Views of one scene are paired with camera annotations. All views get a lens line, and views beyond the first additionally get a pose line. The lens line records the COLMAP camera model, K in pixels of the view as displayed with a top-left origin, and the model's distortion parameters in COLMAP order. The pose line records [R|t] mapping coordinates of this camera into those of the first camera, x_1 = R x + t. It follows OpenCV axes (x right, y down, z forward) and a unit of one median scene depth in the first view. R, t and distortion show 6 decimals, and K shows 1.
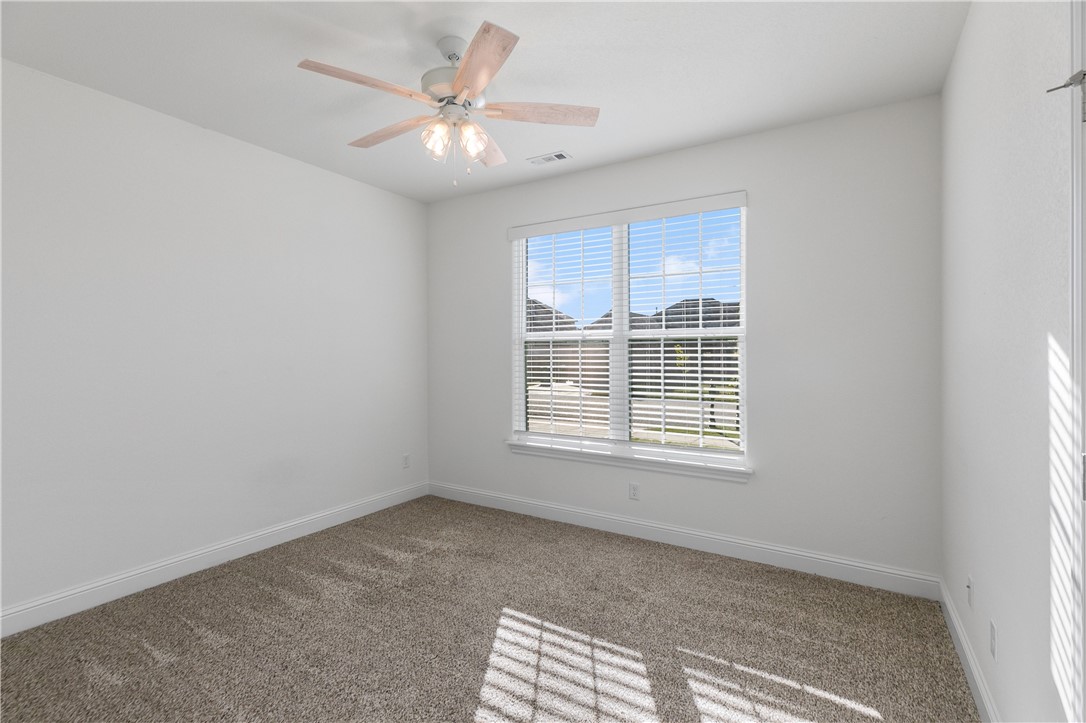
lens RADIAL K [[507.5, 0, 535.5], [0, 507.5, 363.4], [0, 0, 1]] dist [0.011161, -0.000661]
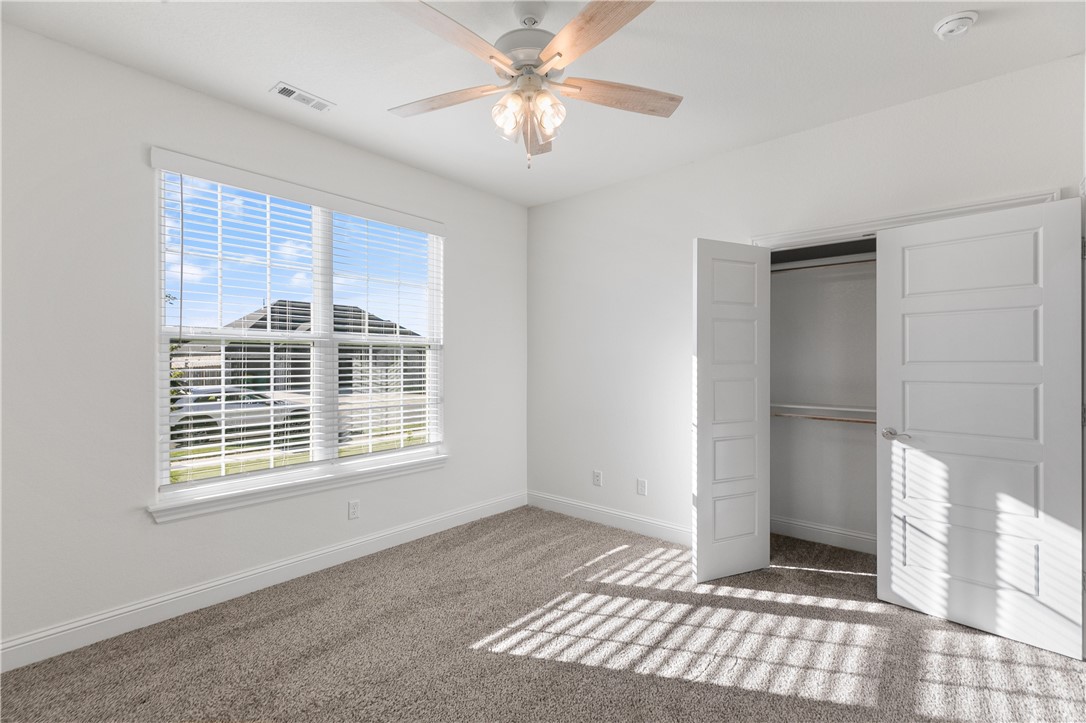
lens RADIAL K [[492.5, 0, 540.9], [0, 492.5, 362.6], [0, 0, 1]] dist [0.008770, 0.000176]
pose [[0.160467, -0.008542, 0.987004, -0.907268], [0.016123, 0.999852, 0.006032, -0.020734], [-0.986910, 0.014945, 0.160581, 0.745296]]
